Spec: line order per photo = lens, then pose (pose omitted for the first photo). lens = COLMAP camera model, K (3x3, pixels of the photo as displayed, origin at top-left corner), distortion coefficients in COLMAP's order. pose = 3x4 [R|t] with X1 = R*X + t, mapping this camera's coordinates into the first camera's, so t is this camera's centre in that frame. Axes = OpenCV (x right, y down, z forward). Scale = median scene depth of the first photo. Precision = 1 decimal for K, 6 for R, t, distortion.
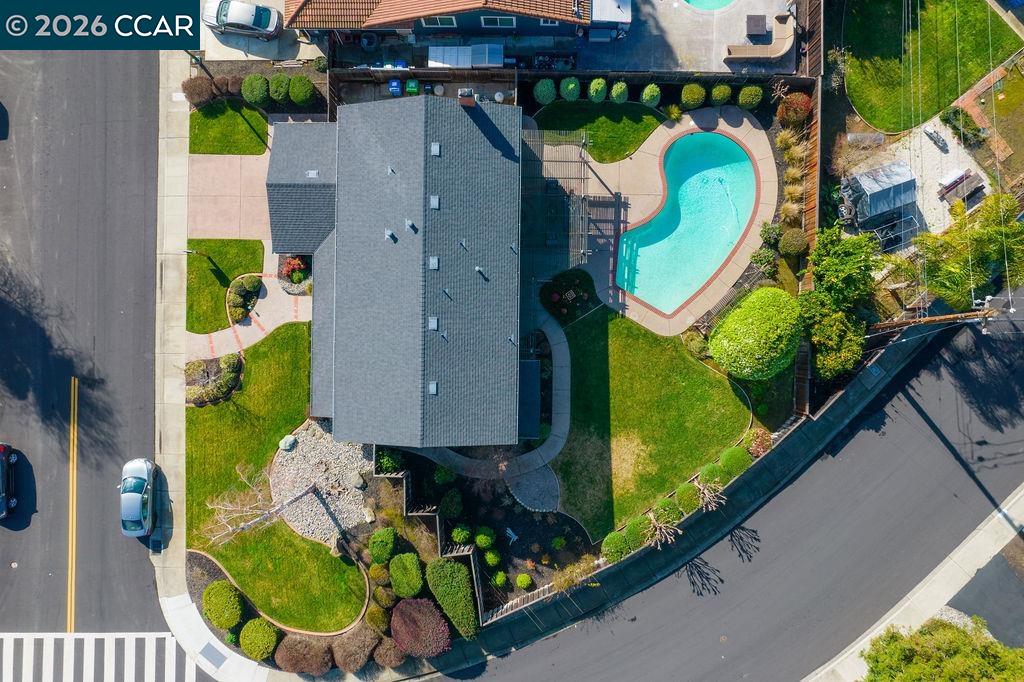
lens RADIAL K [[669.2, 0, 516.3], [0, 669.2, 338.2], [0, 0, 1]] dist [-0.067469, 0.063194]
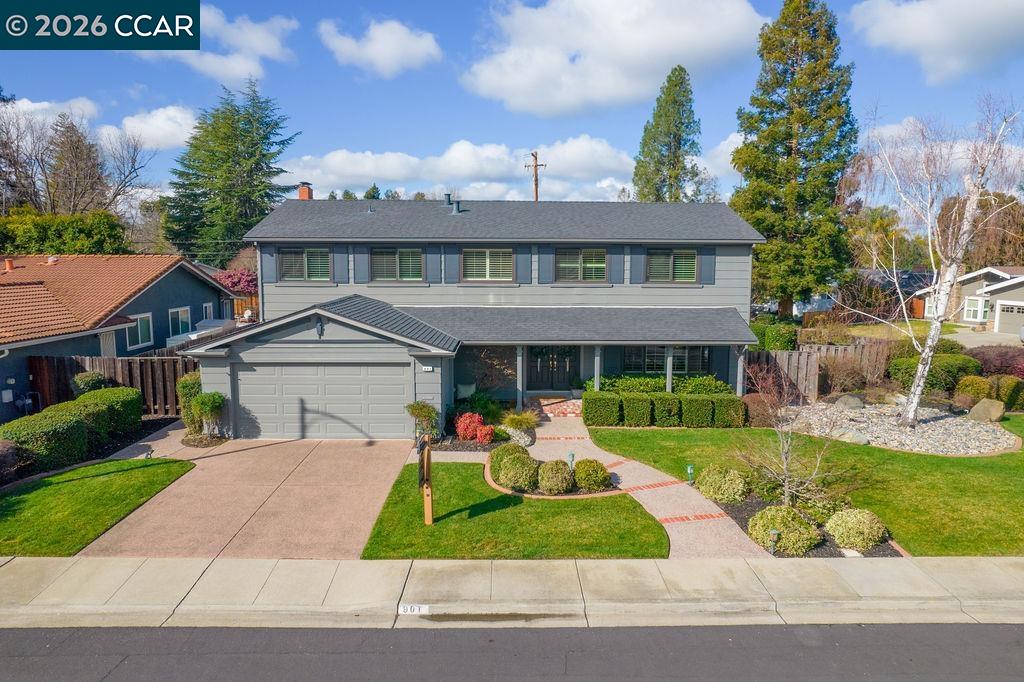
lens RADIAL K [[685.0, 0, 527.7], [0, 685.0, 341.7], [0, 0, 1]] dist [-0.070106, 0.073173]
pose [[-0.041499, -0.111298, 0.992920, -0.798551], [0.999138, -0.005407, 0.041152, -0.088567], [0.000789, 0.993772, 0.111426, 0.873571]]
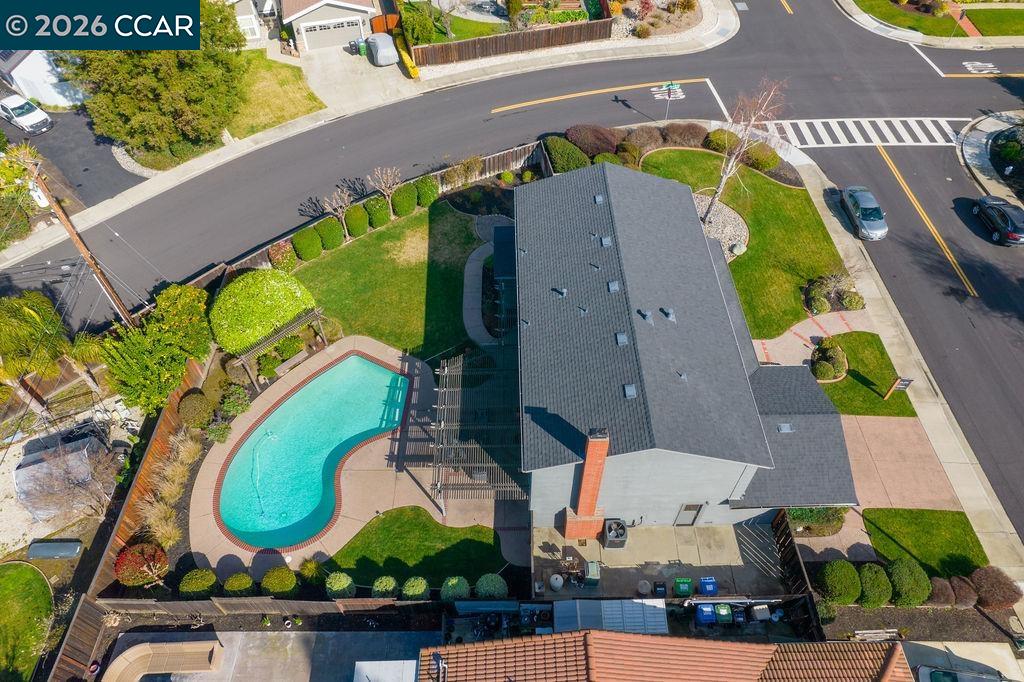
lens RADIAL K [[669.2, 0, 516.3], [0, 669.2, 338.2], [0, 0, 1]] dist [-0.067469, 0.063194]
pose [[-0.999404, 0.034002, -0.005955, 0.012660], [-0.029839, -0.764188, 0.644303, -0.600141], [0.017357, 0.644097, 0.764747, 0.290152]]
